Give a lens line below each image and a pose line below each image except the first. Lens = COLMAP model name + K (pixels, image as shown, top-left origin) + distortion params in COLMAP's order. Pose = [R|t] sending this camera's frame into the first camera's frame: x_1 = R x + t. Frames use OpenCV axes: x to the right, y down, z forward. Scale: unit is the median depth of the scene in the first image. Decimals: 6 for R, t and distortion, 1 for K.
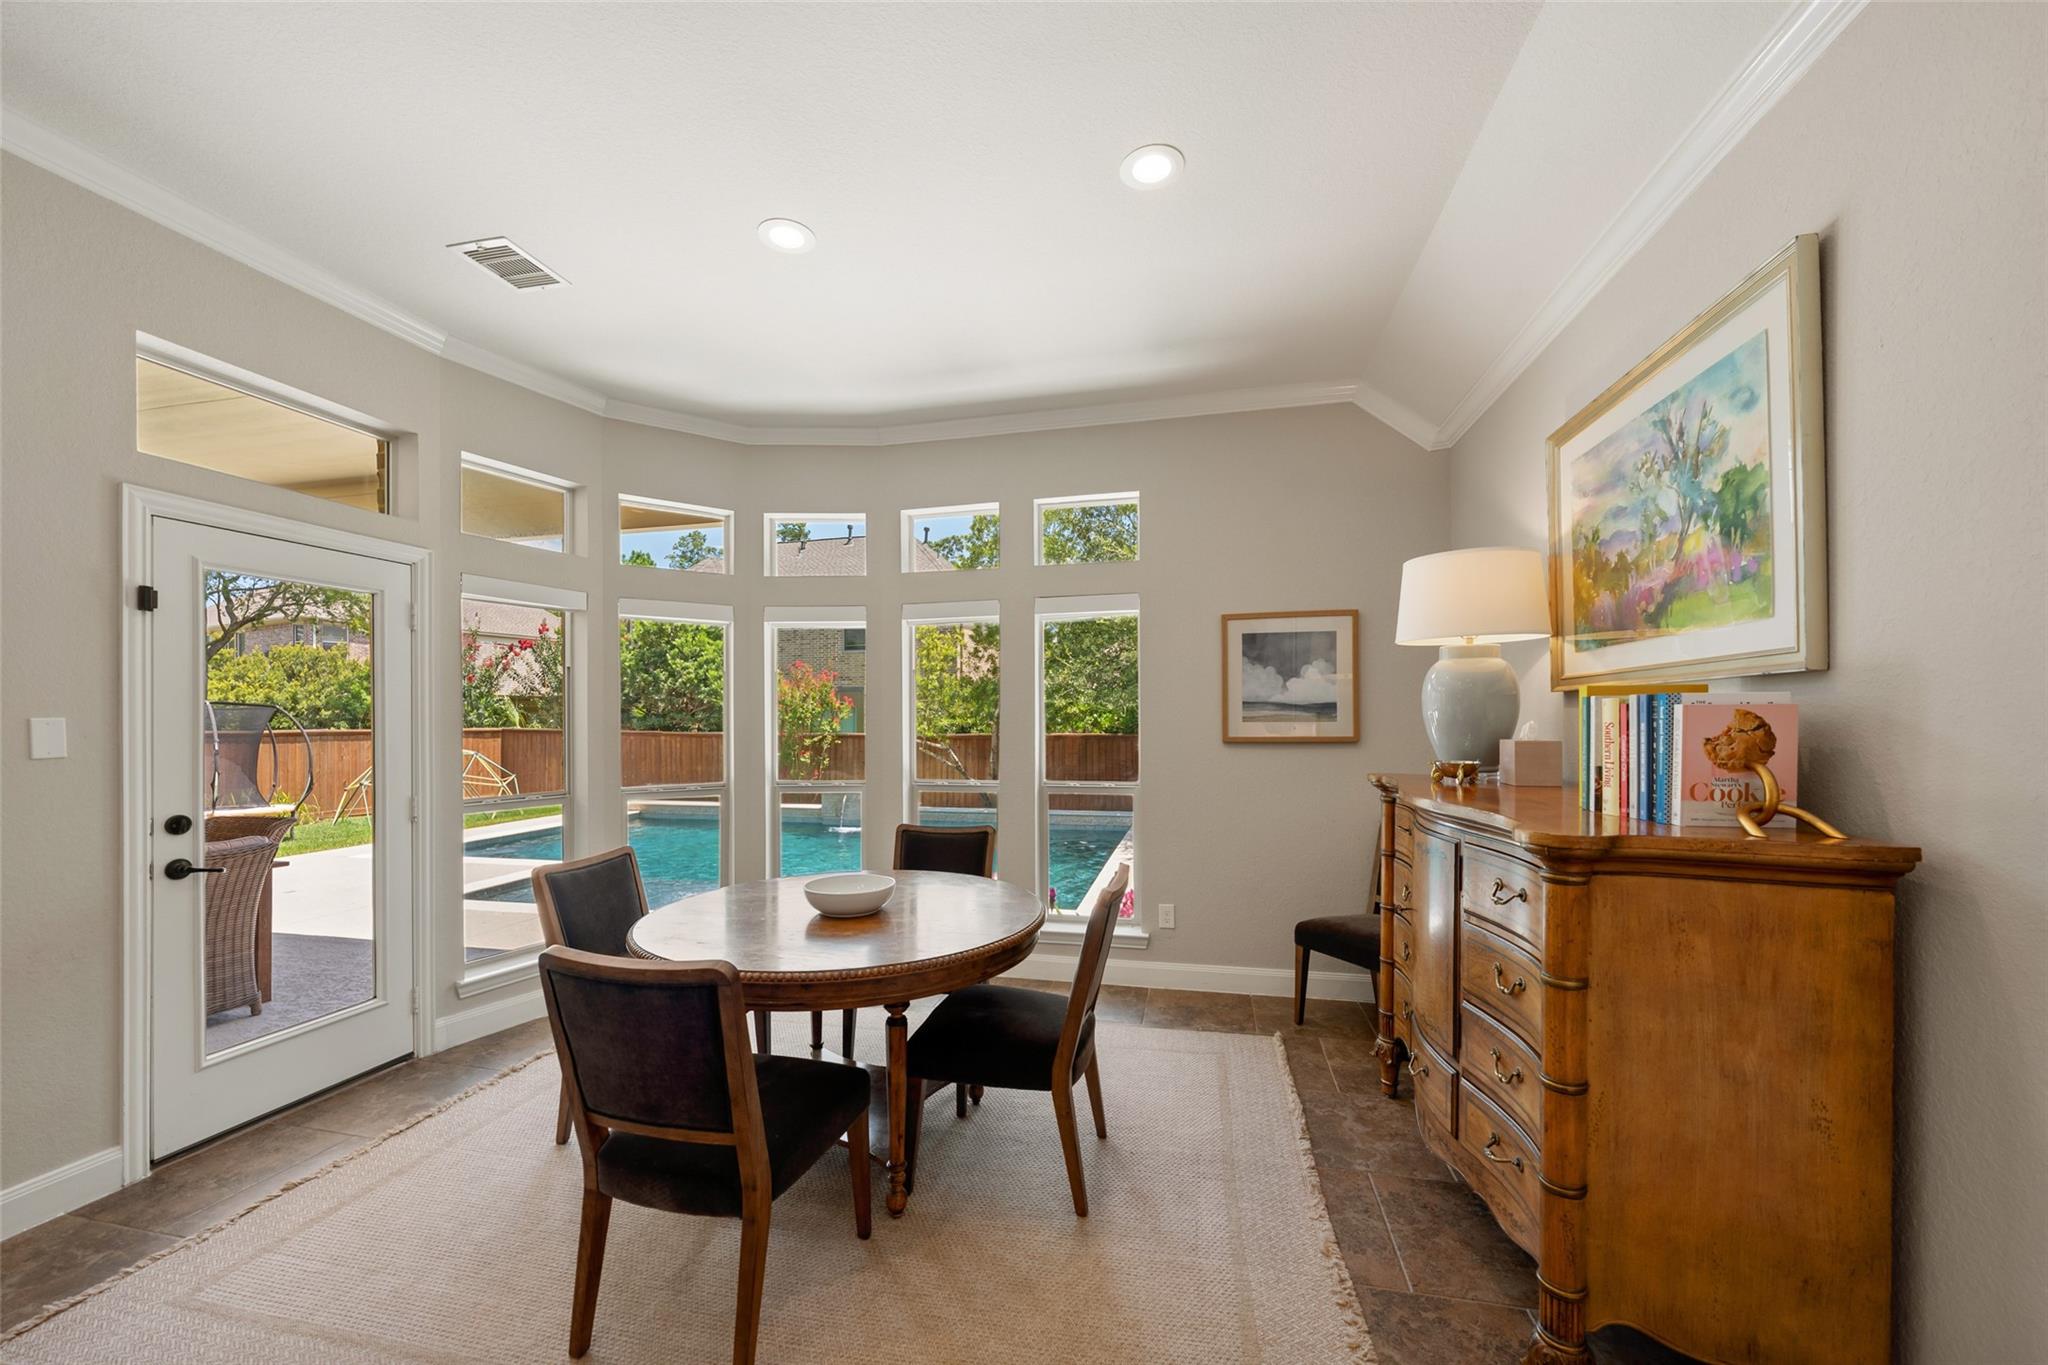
lens RADIAL K [[767.3, 0, 1014.6], [0, 767.3, 717.3], [0, 0, 1]] dist [-0.003838, 0.000175]
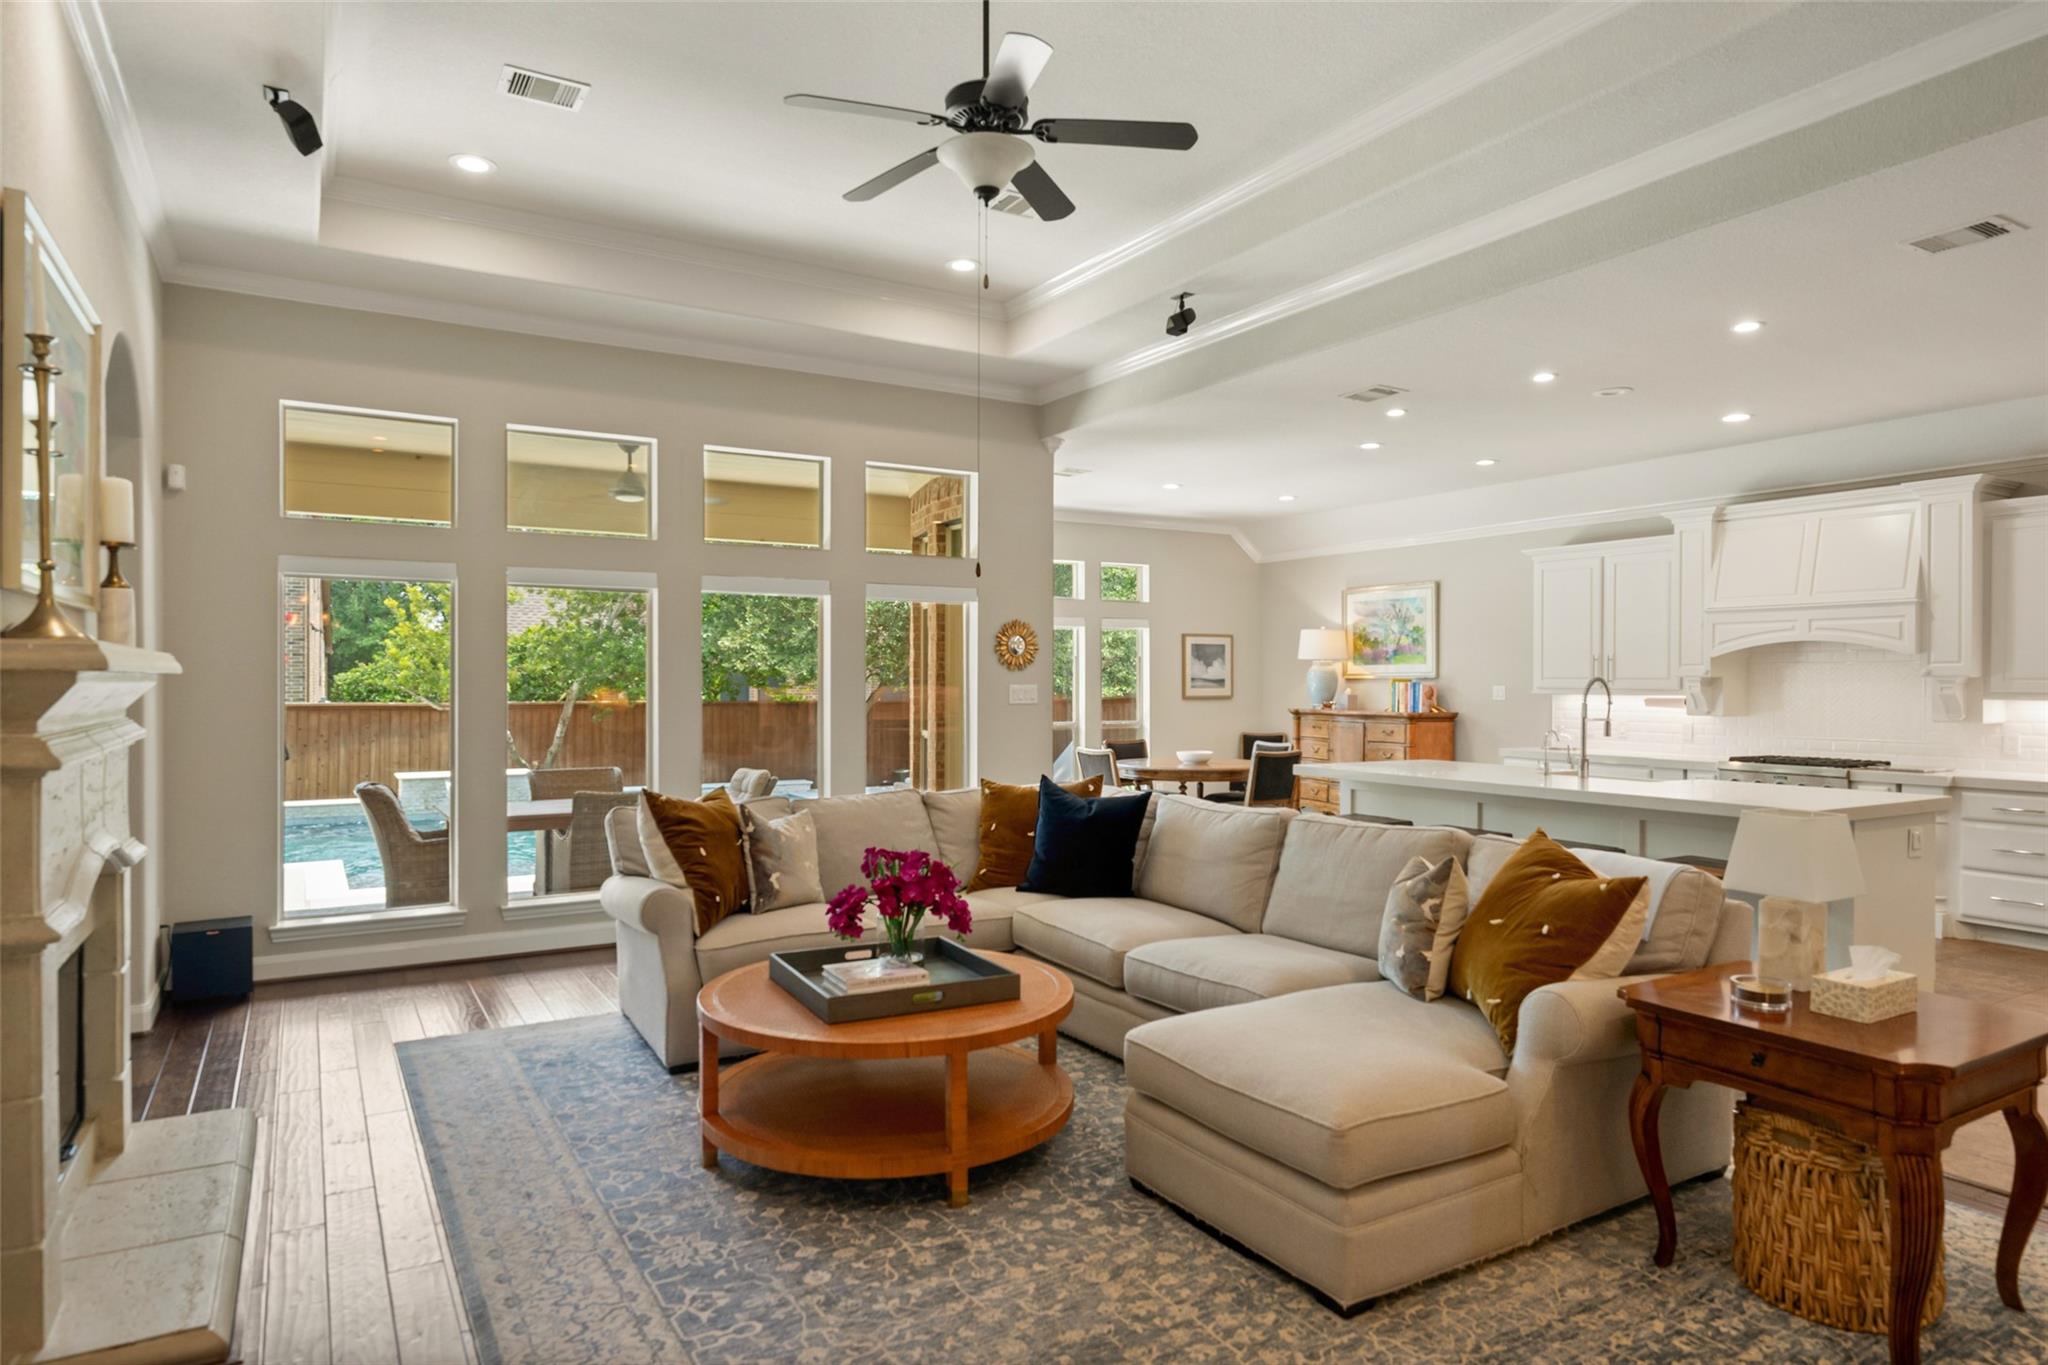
lens RADIAL K [[1196.6, 0, 1024.8], [0, 1196.6, 695.4], [0, 0, 1]] dist [0.004298, 0.001986]
pose [[0.714809, 0.000685, 0.699319, -2.229815], [-0.008856, 0.999928, 0.008073, 0.003751], [-0.699263, -0.011964, 0.714764, -0.935161]]
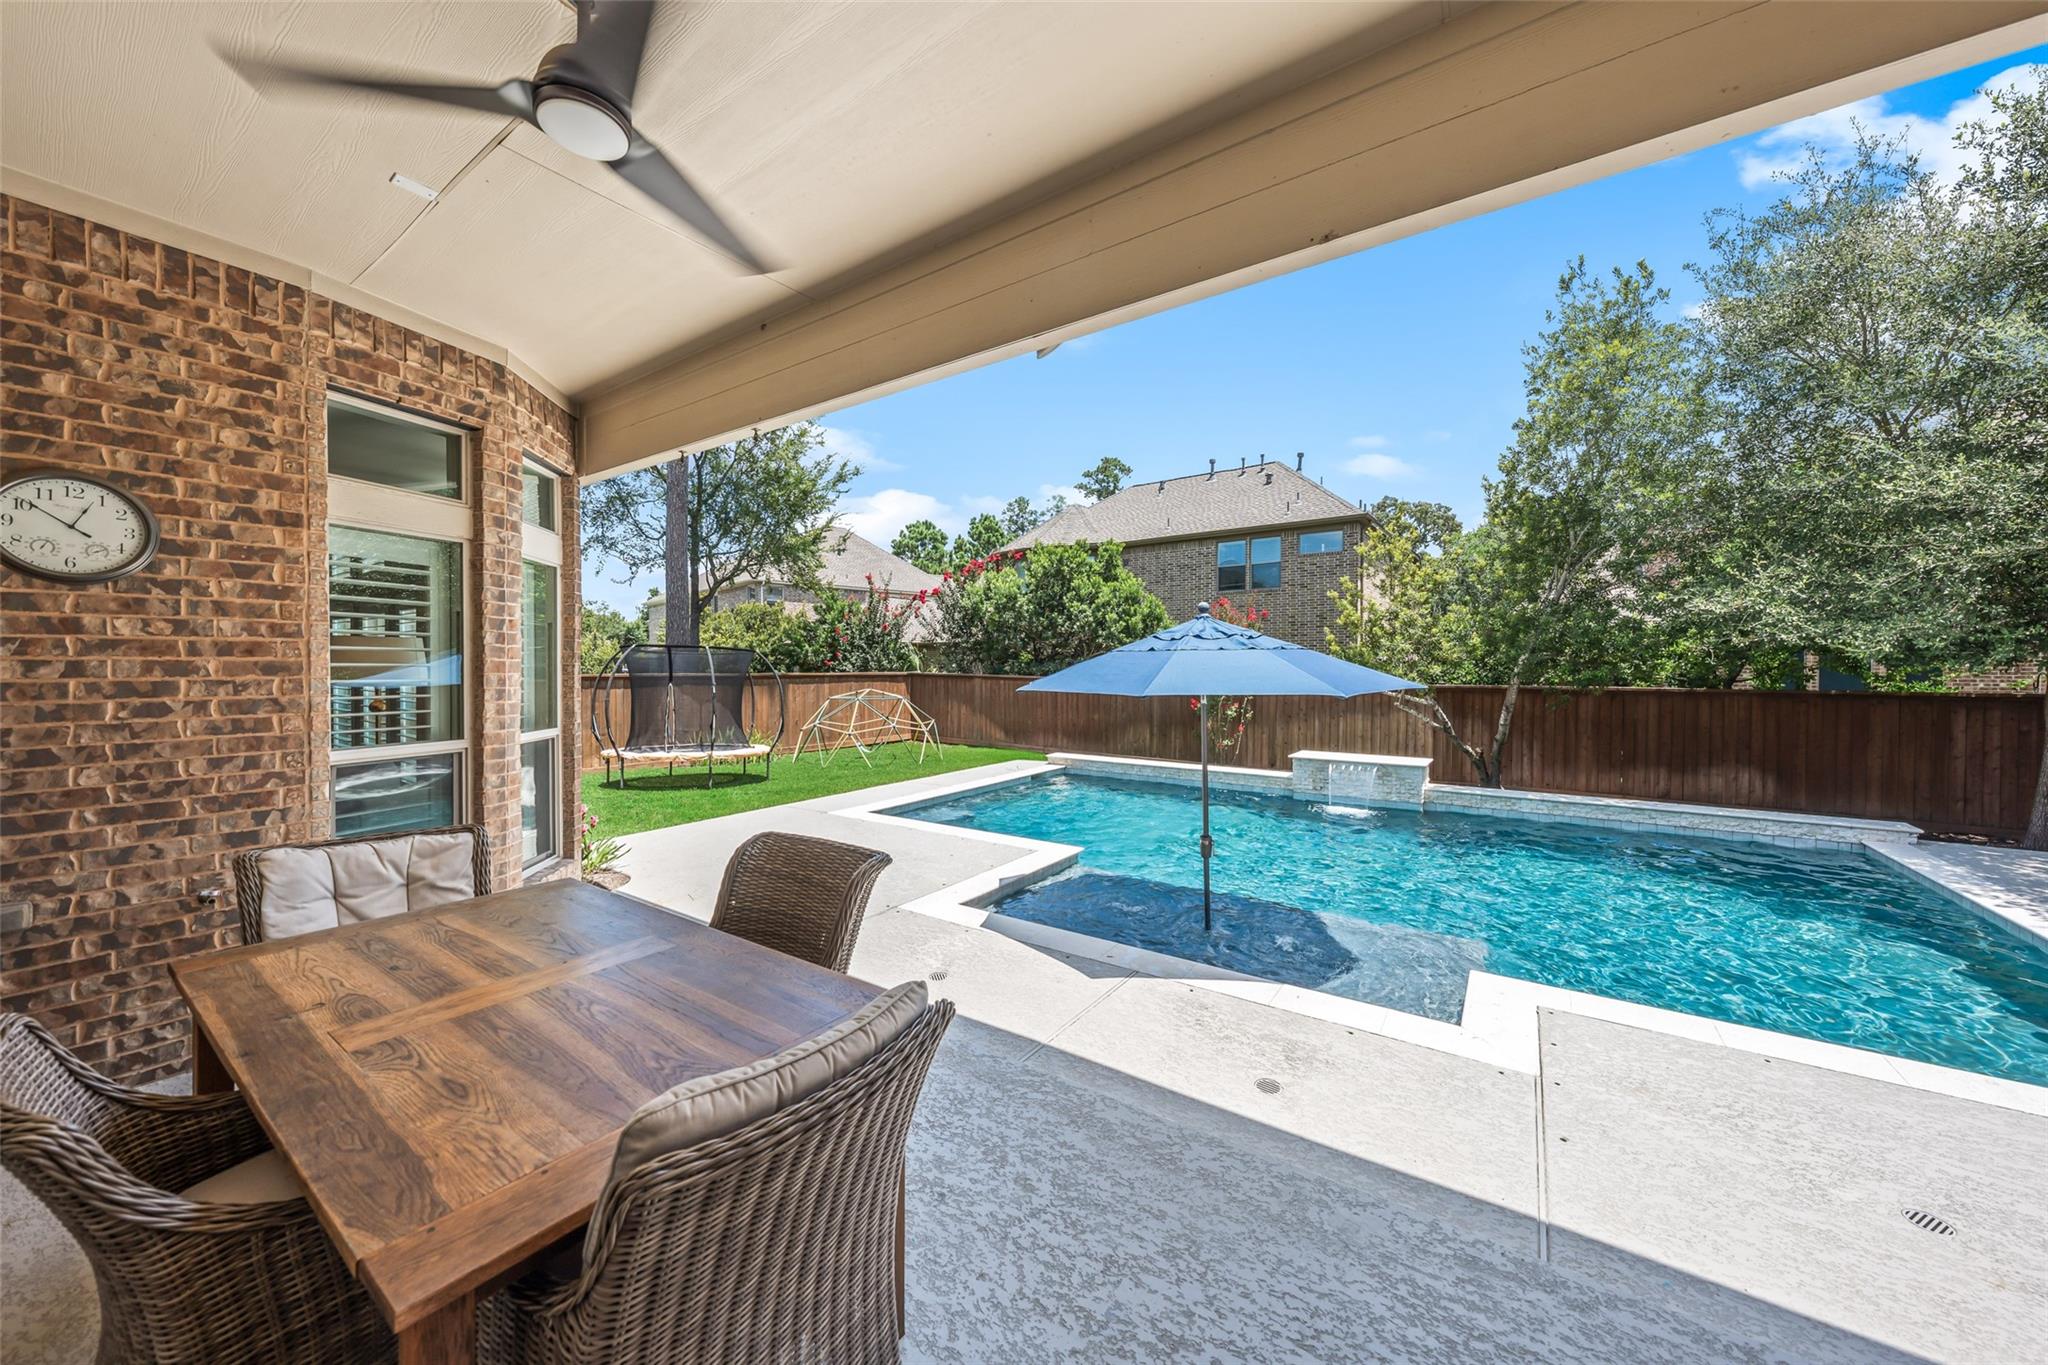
lens RADIAL K [[709.5, 0, 1029.0], [0, 709.5, 684.1], [0, 0, 1]] dist [-0.001820, 0.000314]
pose [[0.931521, 0.013517, -0.363437, -0.850887], [-0.001688, 0.999459, 0.032844, -0.011315], [0.363684, -0.029982, 0.931040, 0.750515]]
